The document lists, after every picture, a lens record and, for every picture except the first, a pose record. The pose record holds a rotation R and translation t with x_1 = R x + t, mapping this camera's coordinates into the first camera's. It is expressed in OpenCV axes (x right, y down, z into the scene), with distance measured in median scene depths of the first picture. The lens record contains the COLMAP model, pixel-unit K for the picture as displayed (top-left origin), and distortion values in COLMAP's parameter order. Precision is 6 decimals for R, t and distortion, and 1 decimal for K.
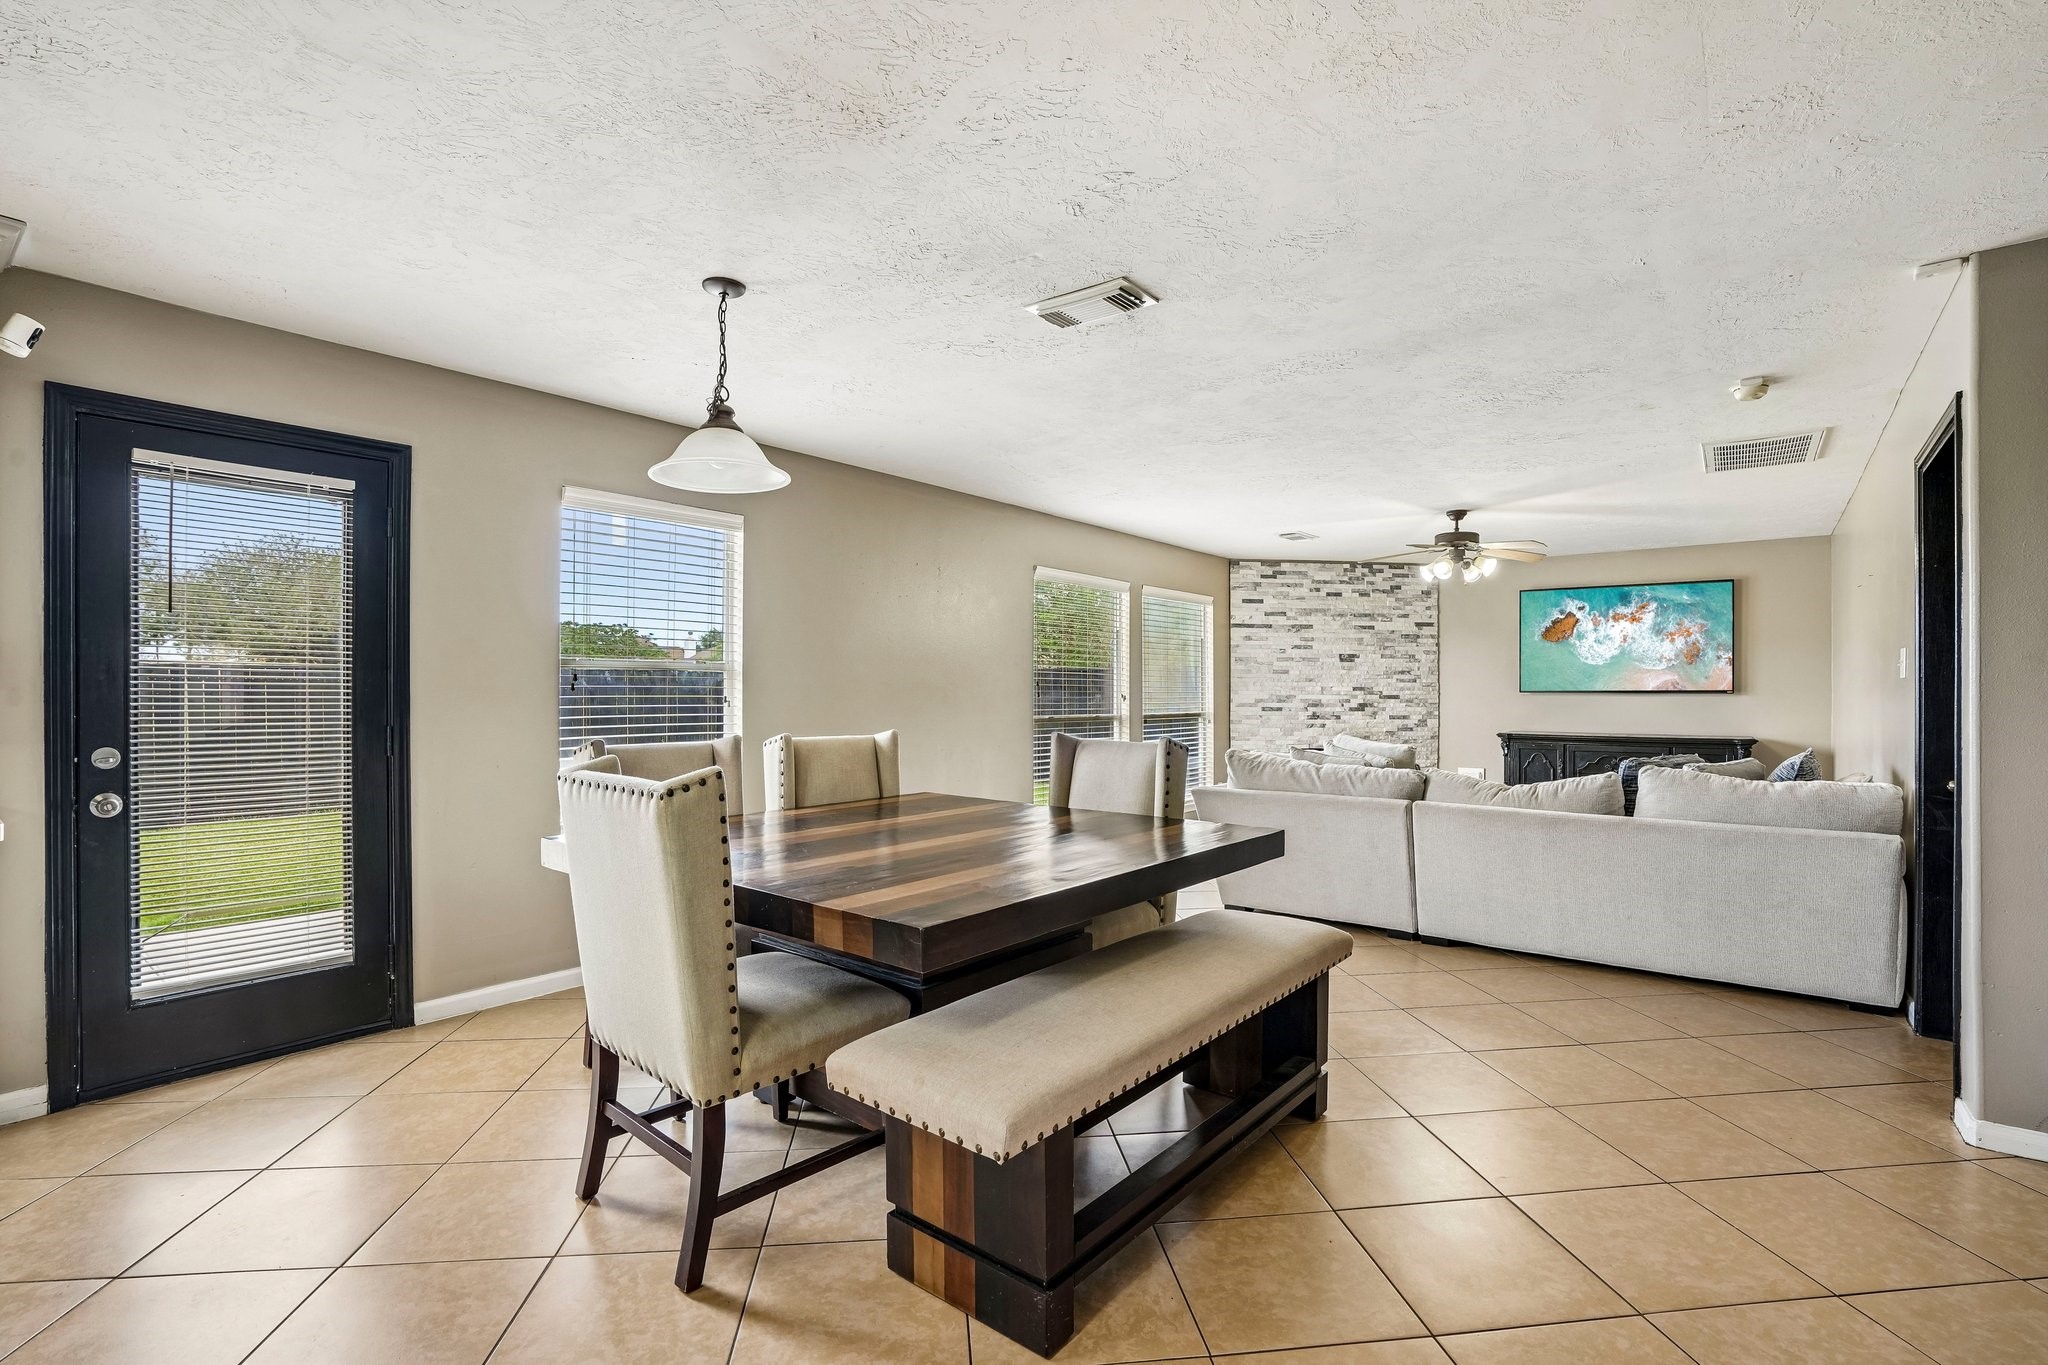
lens RADIAL K [[938.4, 0, 1026.5], [0, 938.4, 689.2], [0, 0, 1]] dist [-0.065603, 0.025495]
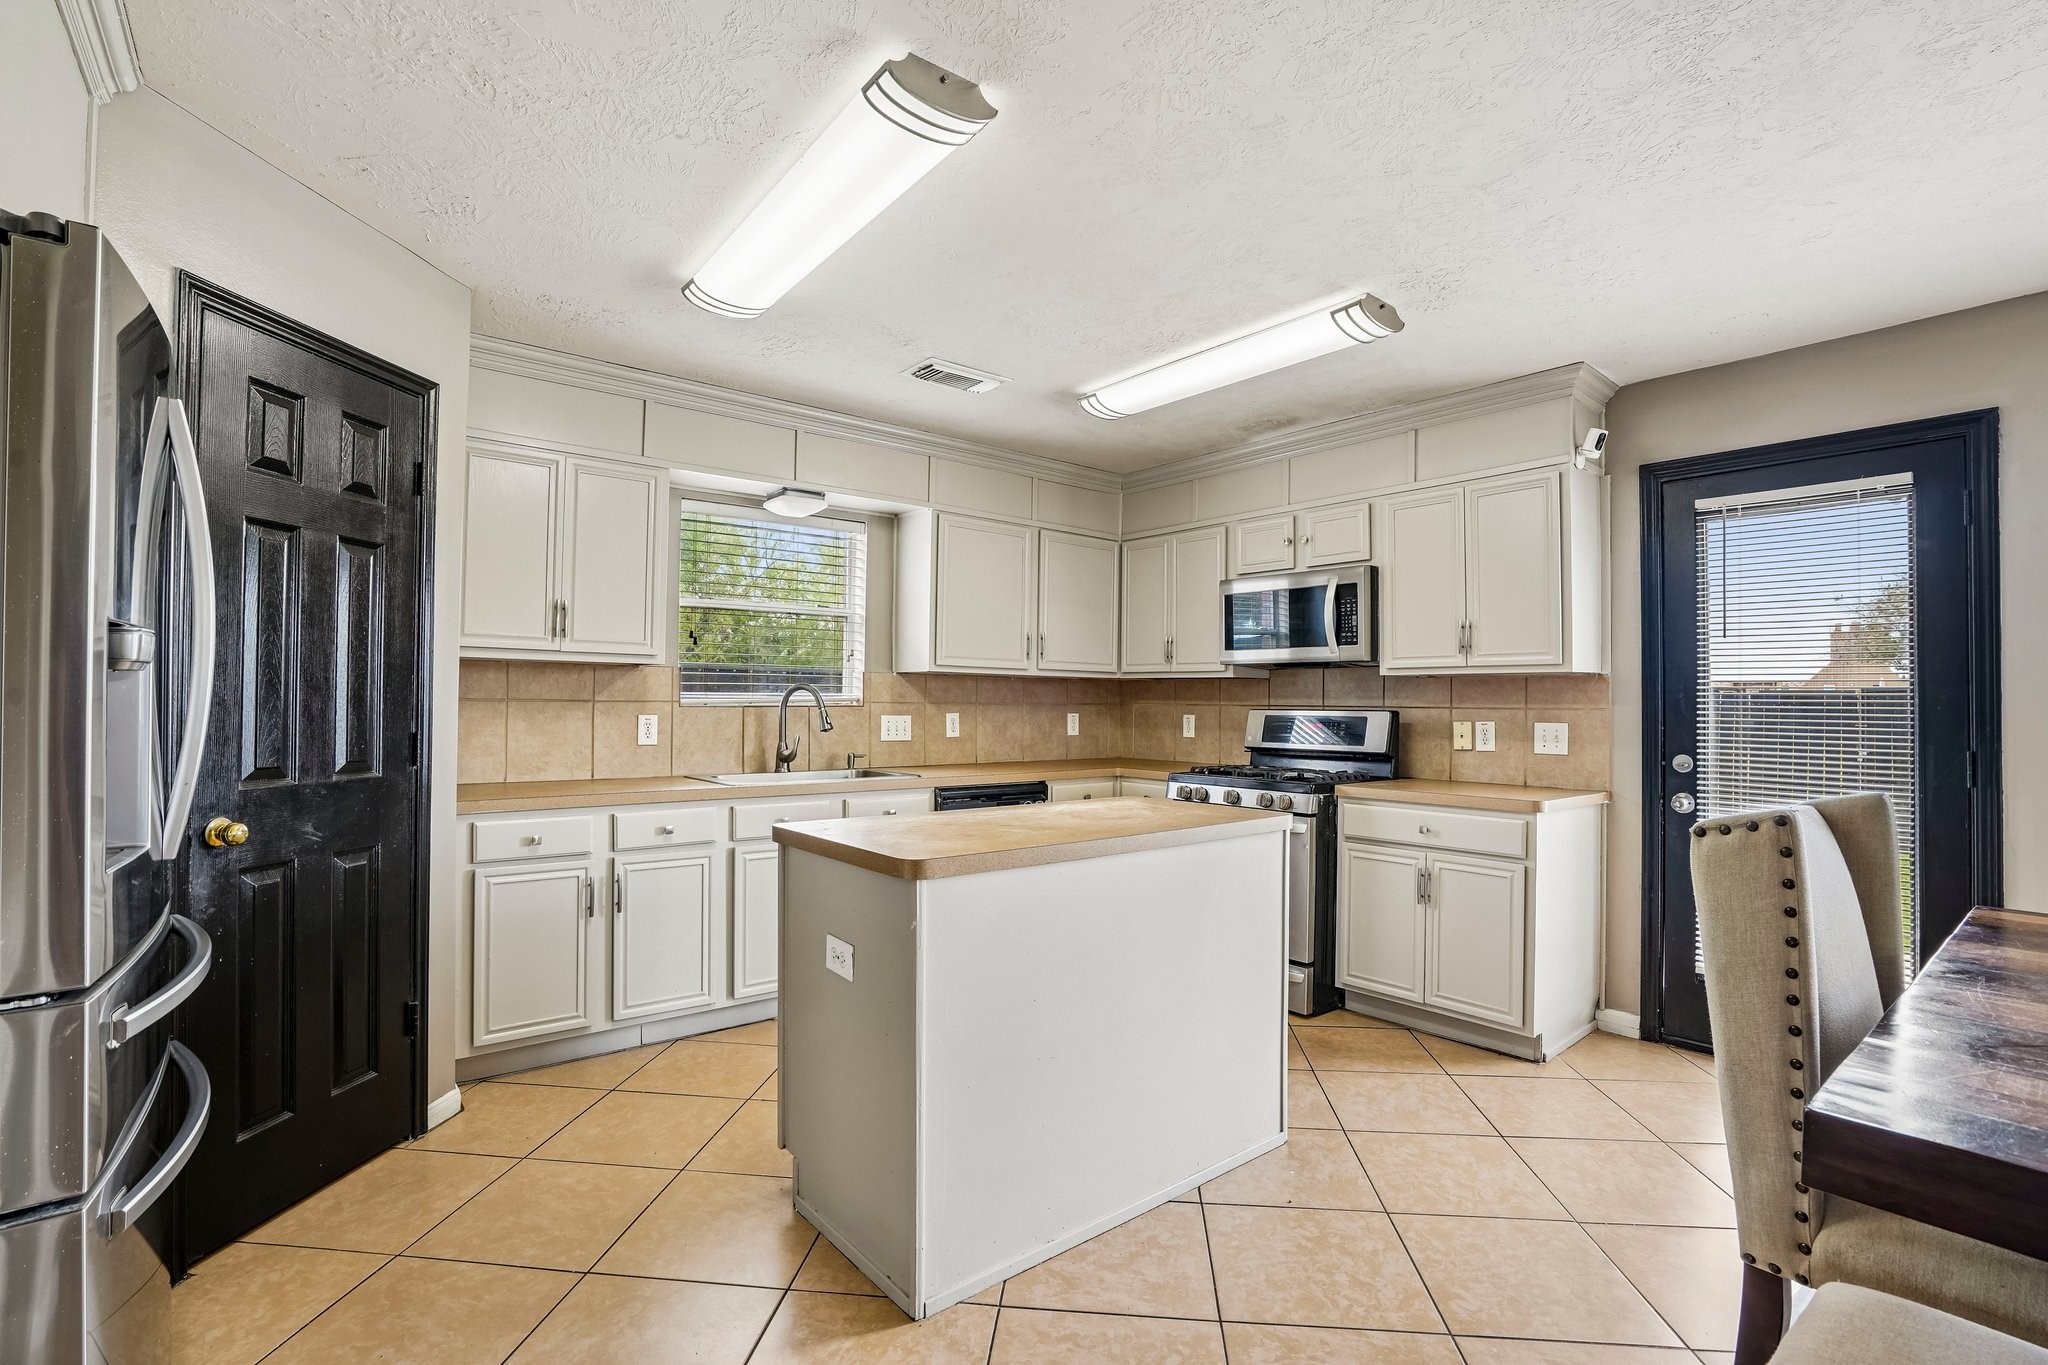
lens RADIAL K [[938.4, 0, 1026.5], [0, 938.4, 689.2], [0, 0, 1]] dist [-0.065603, 0.025495]
pose [[-0.215476, -0.016293, -0.976373, 0.252020], [-0.006852, 0.999861, -0.015173, 0.001787], [0.976485, 0.003420, -0.215558, 0.292292]]
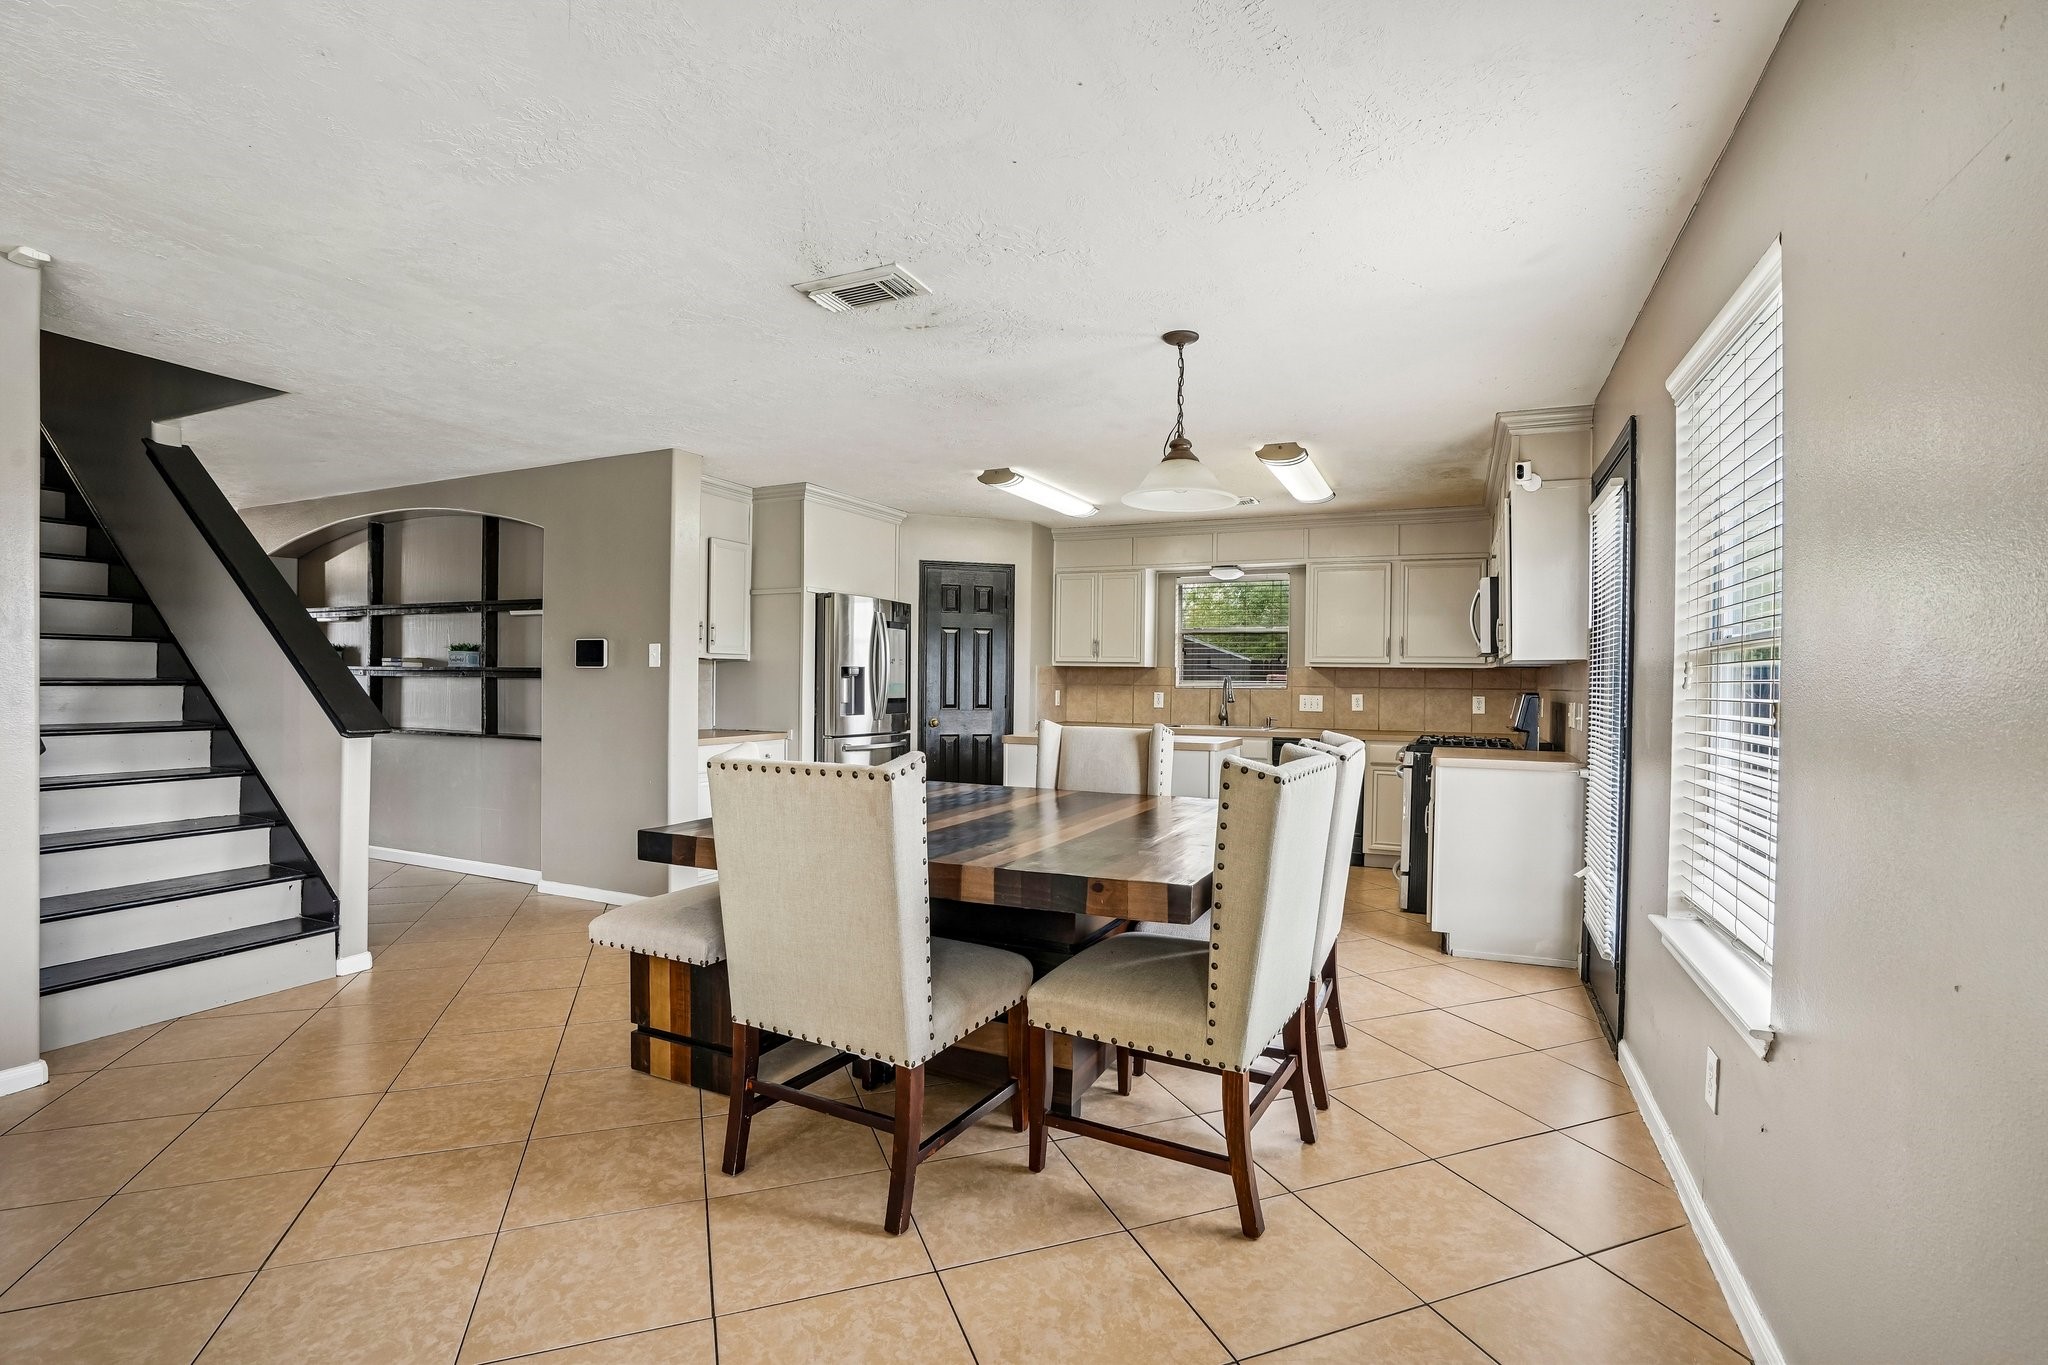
lens RADIAL K [[938.4, 0, 1026.5], [0, 938.4, 689.2], [0, 0, 1]] dist [-0.065603, 0.025495]
pose [[-0.971039, -0.010126, -0.238705, 0.103473], [-0.011675, 0.999919, 0.005075, 0.003645], [0.238634, 0.007715, -0.971079, 1.525997]]
